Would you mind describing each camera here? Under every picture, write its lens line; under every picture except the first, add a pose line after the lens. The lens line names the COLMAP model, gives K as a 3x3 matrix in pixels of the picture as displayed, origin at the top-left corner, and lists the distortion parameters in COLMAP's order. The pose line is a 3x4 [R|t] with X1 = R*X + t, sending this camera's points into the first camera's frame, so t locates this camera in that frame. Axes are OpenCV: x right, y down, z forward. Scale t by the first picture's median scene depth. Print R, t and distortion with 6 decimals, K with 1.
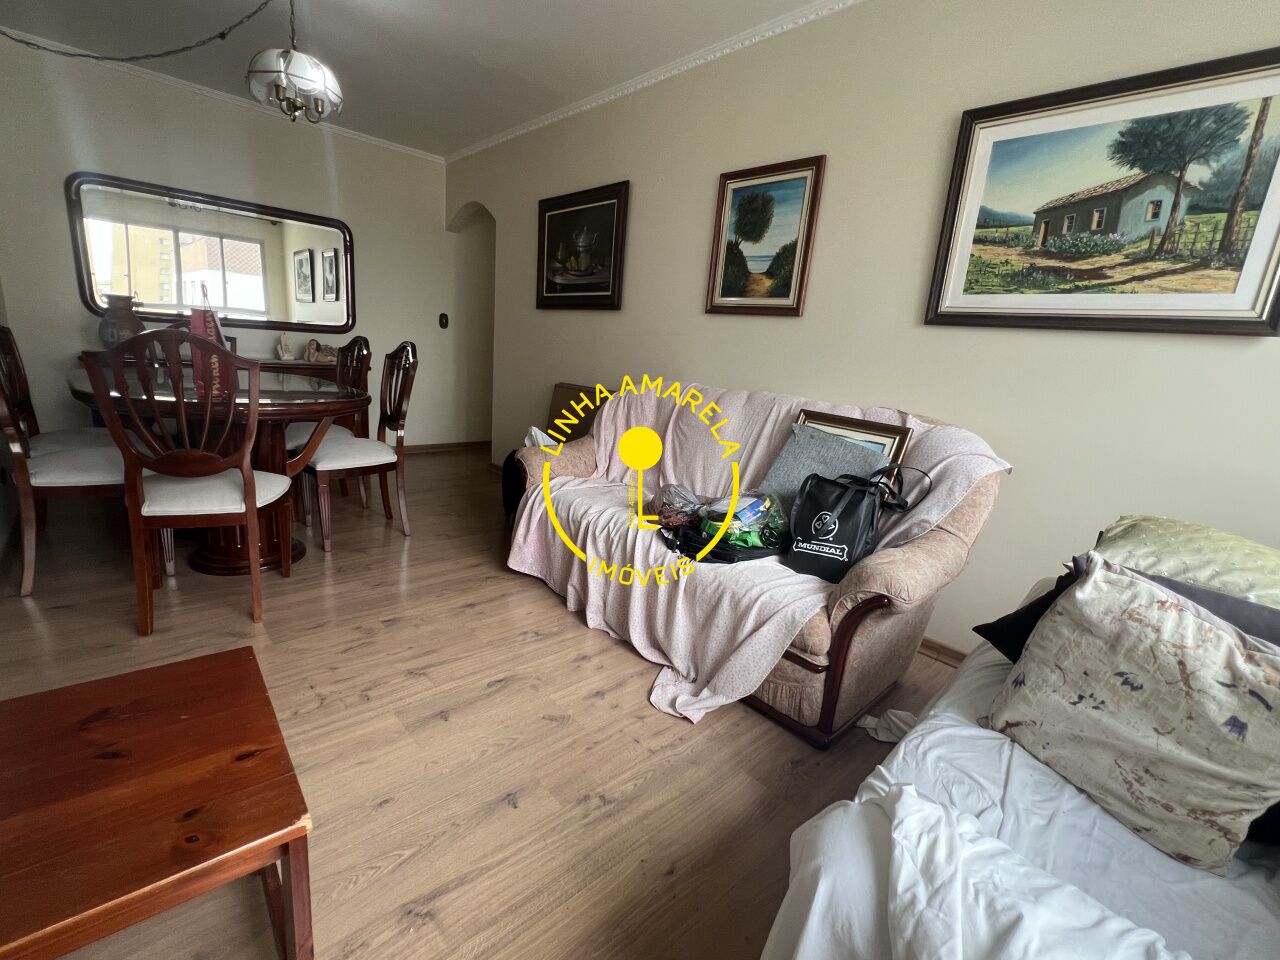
lens RADIAL K [[565.6, 0, 635.6], [0, 565.6, 480.4], [0, 0, 1]] dist [-0.003437, 0.000834]
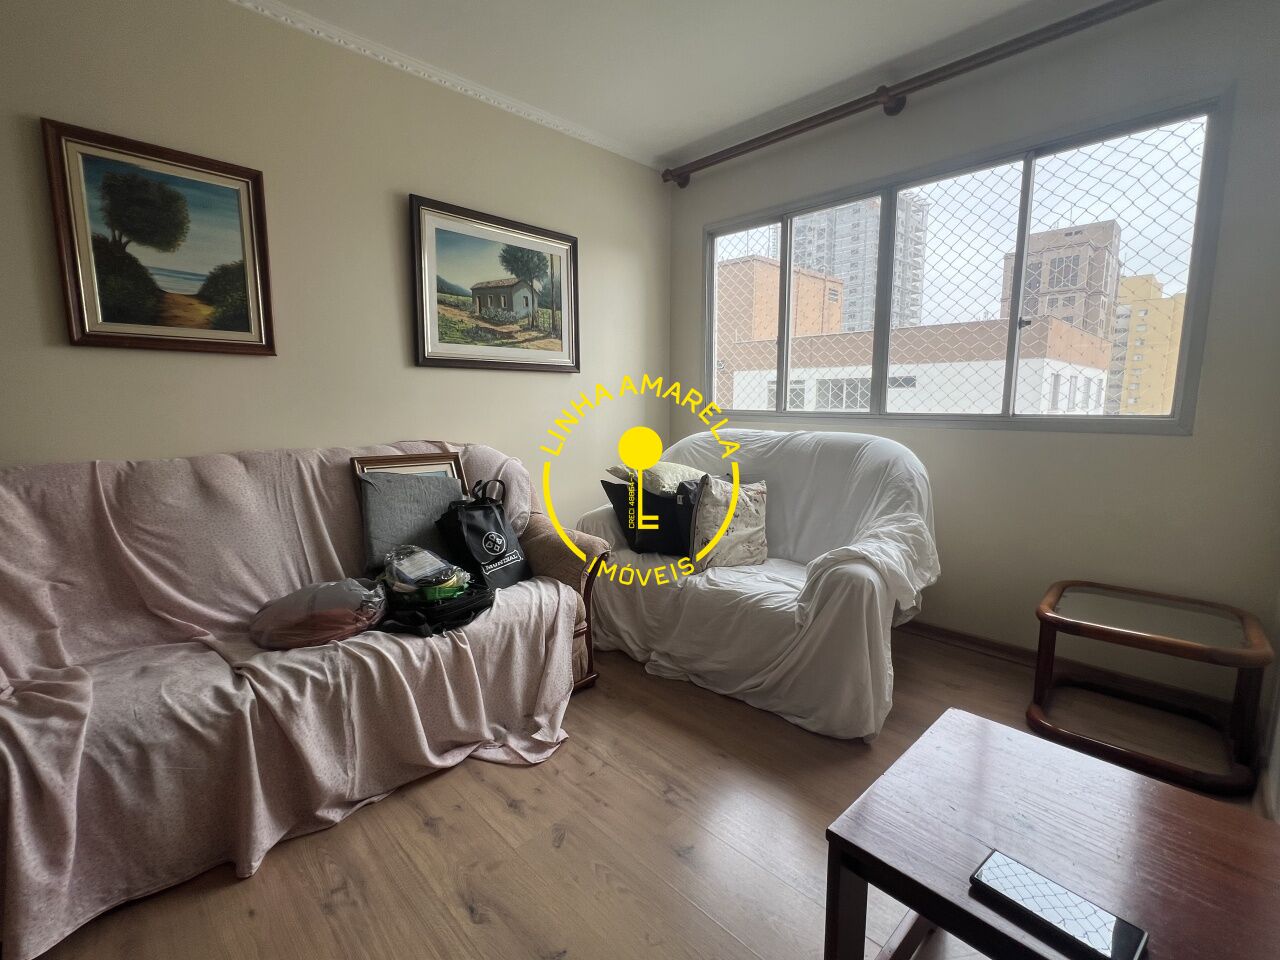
lens RADIAL K [[565.6, 0, 635.6], [0, 565.6, 480.4], [0, 0, 1]] dist [-0.003437, 0.000834]
pose [[-0.028806, -0.220629, 0.974932, -0.763557], [0.234185, 0.946702, 0.221160, -0.226772], [-0.971765, 0.234685, 0.024398, 0.649799]]
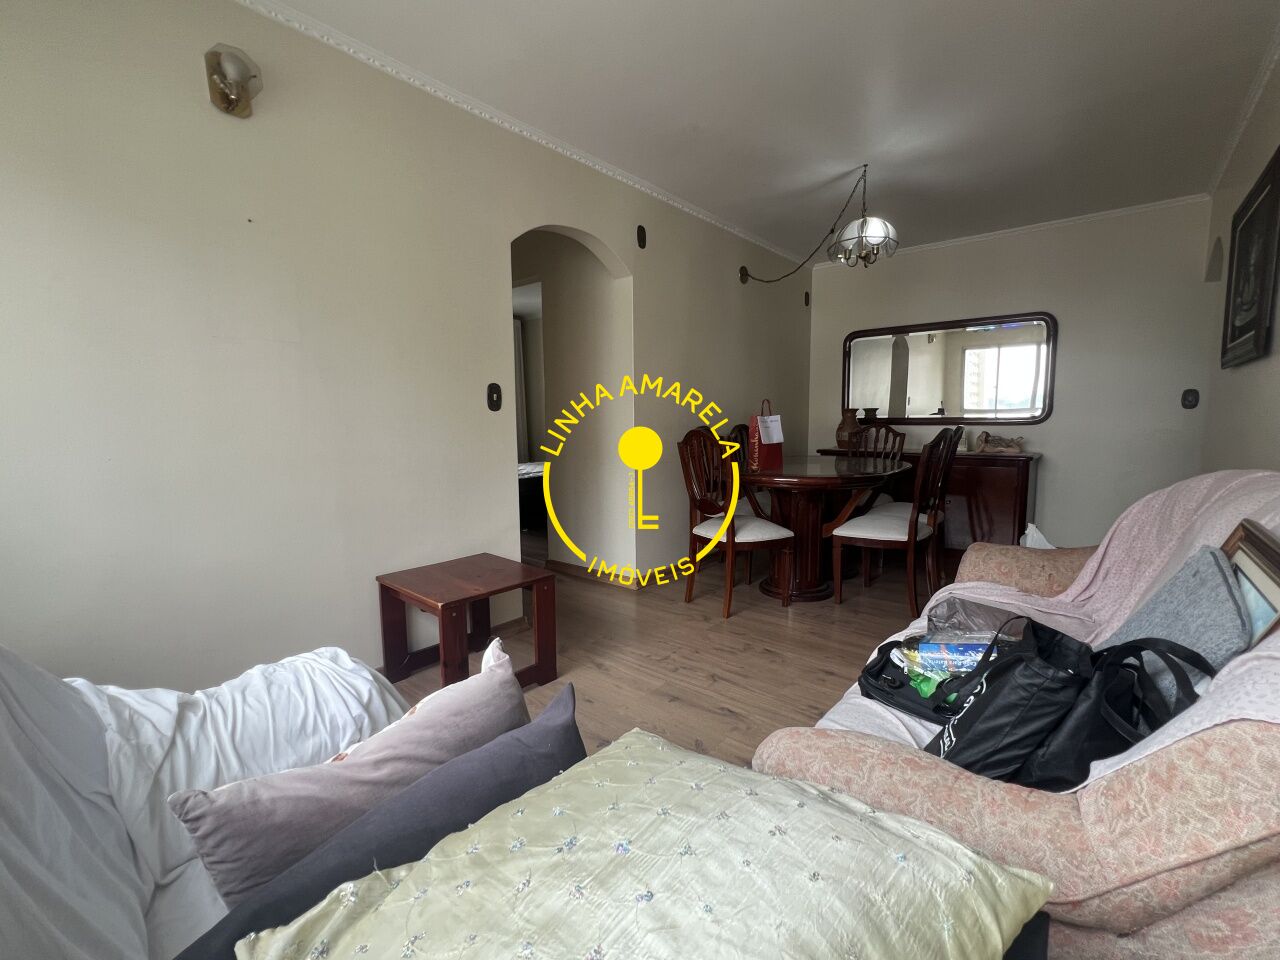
lens RADIAL K [[565.6, 0, 635.6], [0, 565.6, 480.4], [0, 0, 1]] dist [-0.003437, 0.000834]
pose [[0.120283, 0.030973, -0.992256, 0.832946], [-0.208987, 0.977905, 0.005192, -0.067766], [0.970493, 0.206744, 0.124098, 0.552687]]
